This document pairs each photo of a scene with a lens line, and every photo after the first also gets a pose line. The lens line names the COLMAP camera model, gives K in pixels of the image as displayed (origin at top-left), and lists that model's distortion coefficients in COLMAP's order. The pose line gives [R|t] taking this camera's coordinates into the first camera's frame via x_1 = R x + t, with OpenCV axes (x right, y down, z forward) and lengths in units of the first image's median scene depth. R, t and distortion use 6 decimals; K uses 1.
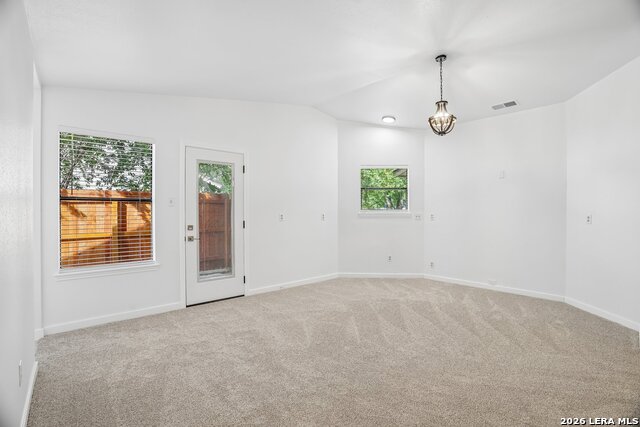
lens RADIAL K [[300.2, 0, 320.0], [0, 300.2, 213.5], [0, 0, 1]] dist [-0.068732, 0.027634]
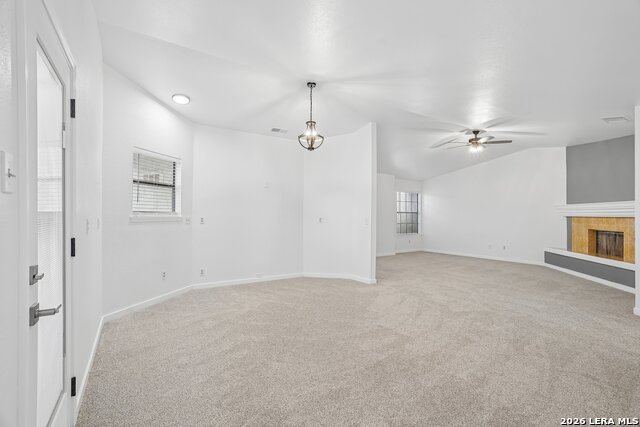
lens RADIAL K [[300.2, 0, 320.0], [0, 300.2, 213.5], [0, 0, 1]] dist [-0.068732, 0.027634]
pose [[0.138259, 0.007992, 0.990364, -0.561224], [0.000802, 0.999966, -0.008182, -0.002953], [-0.990396, 0.001925, 0.138248, 0.593223]]
